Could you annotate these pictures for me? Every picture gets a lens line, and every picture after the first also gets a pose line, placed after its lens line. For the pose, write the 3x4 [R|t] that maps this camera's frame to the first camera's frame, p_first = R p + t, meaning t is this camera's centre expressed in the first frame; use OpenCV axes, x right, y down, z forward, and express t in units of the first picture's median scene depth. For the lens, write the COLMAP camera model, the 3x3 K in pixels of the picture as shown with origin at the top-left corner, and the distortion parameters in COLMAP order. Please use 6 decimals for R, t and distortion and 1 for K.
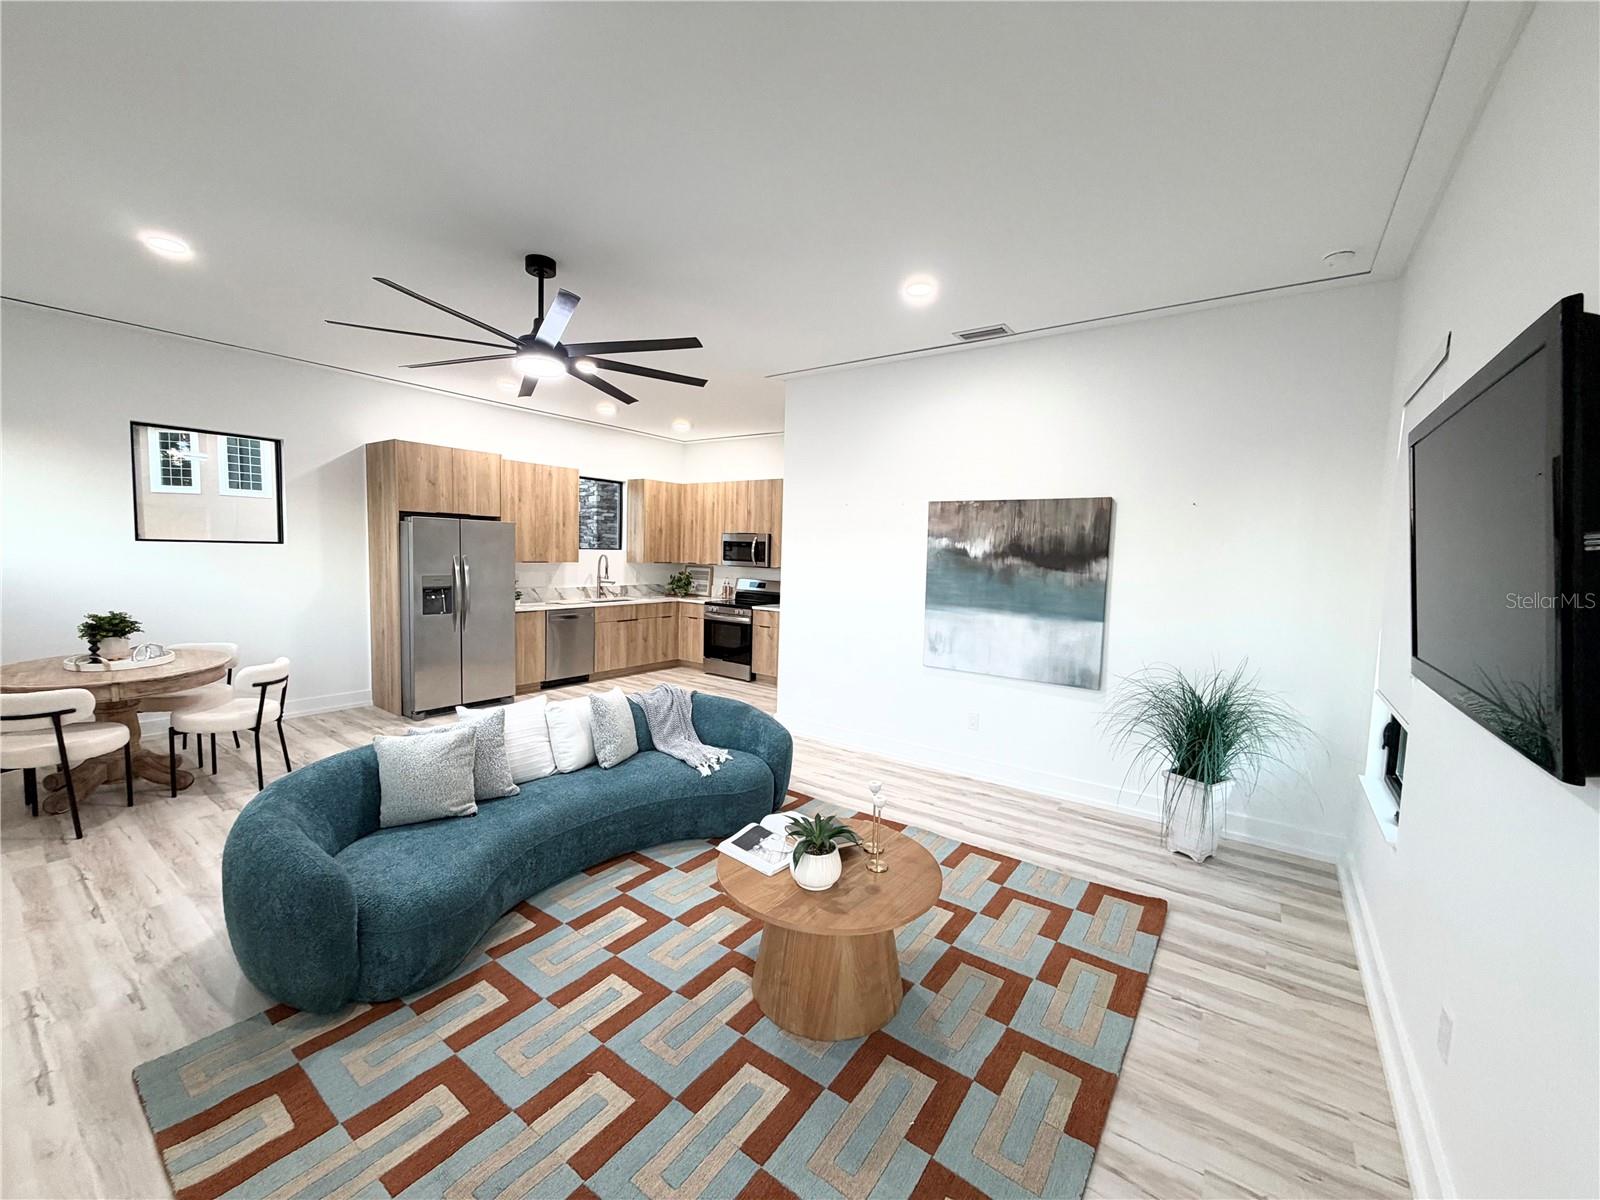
lens RADIAL K [[636.3, 0, 800.0], [0, 636.3, 600.0], [0, 0, 1]] dist [0.000272, -0.000032]
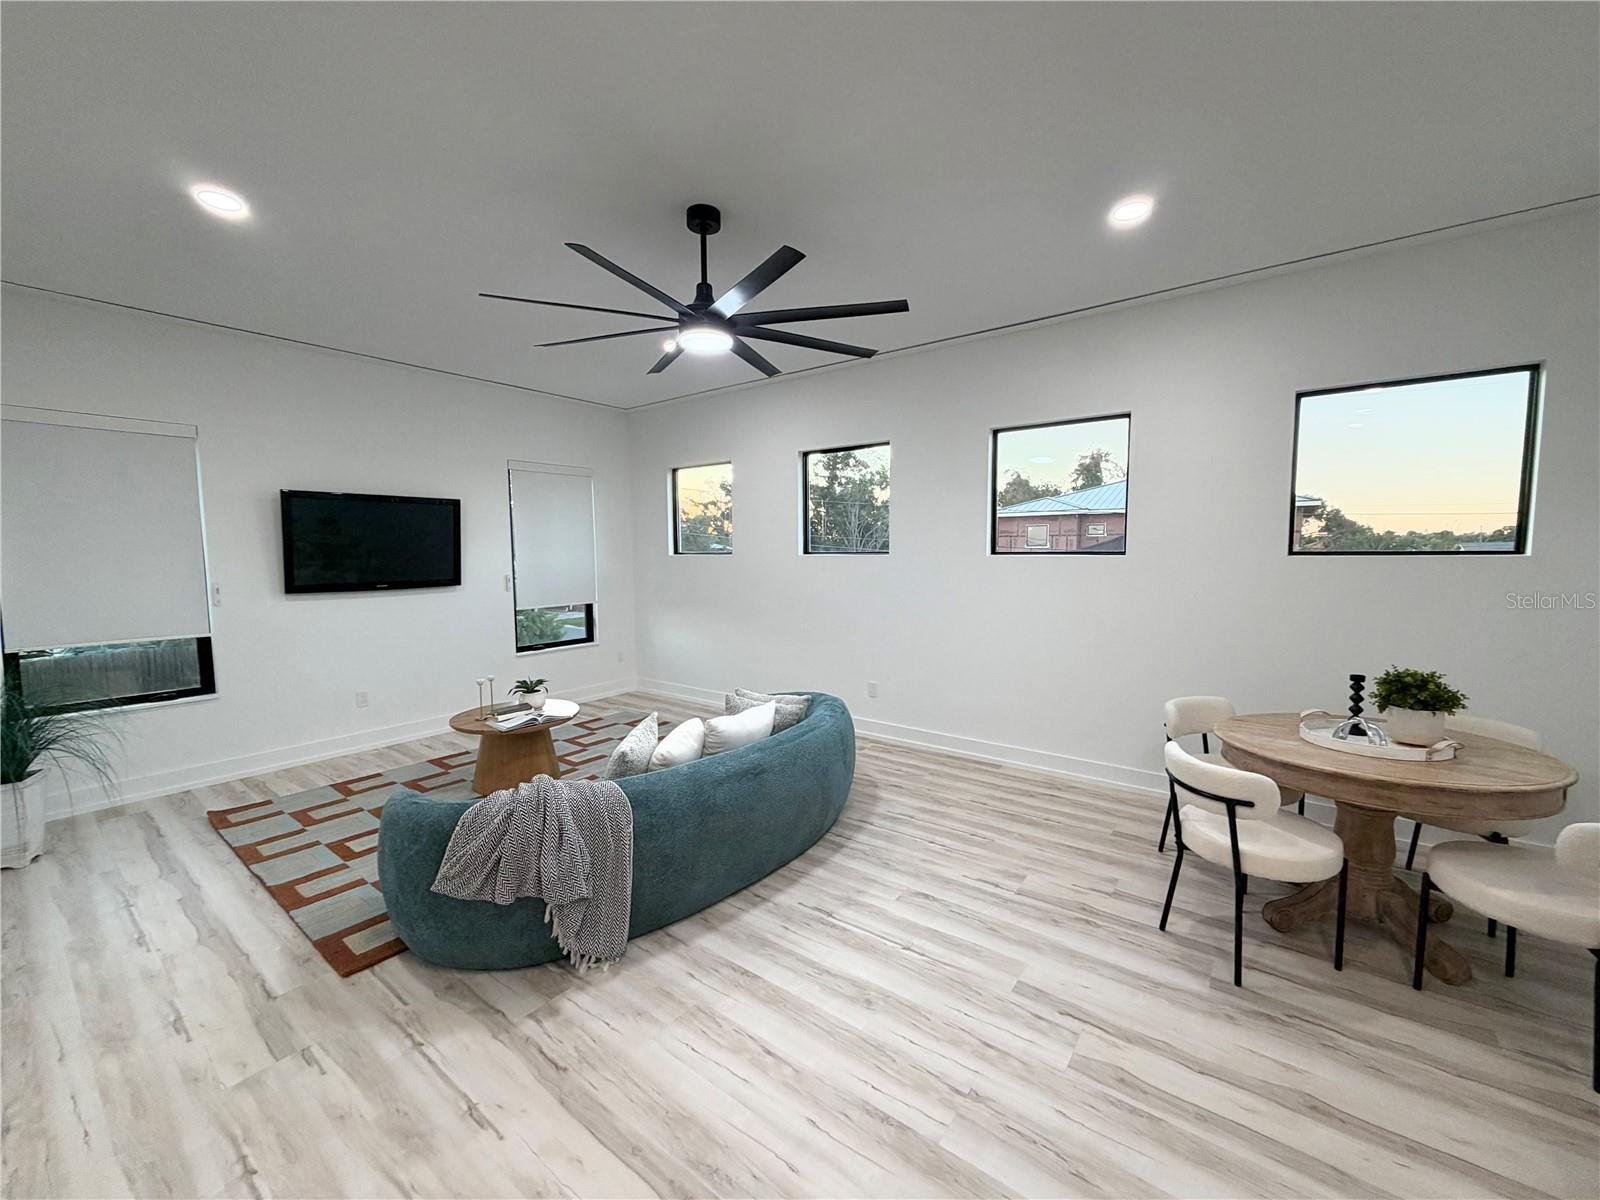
lens RADIAL K [[636.3, 0, 800.0], [0, 636.3, 600.0], [0, 0, 1]] dist [0.000272, -0.000032]
pose [[-0.999382, -0.027003, 0.022484, -0.659022], [-0.023067, 0.986863, 0.159906, -0.188644], [-0.026506, 0.159288, -0.986876, 2.225207]]
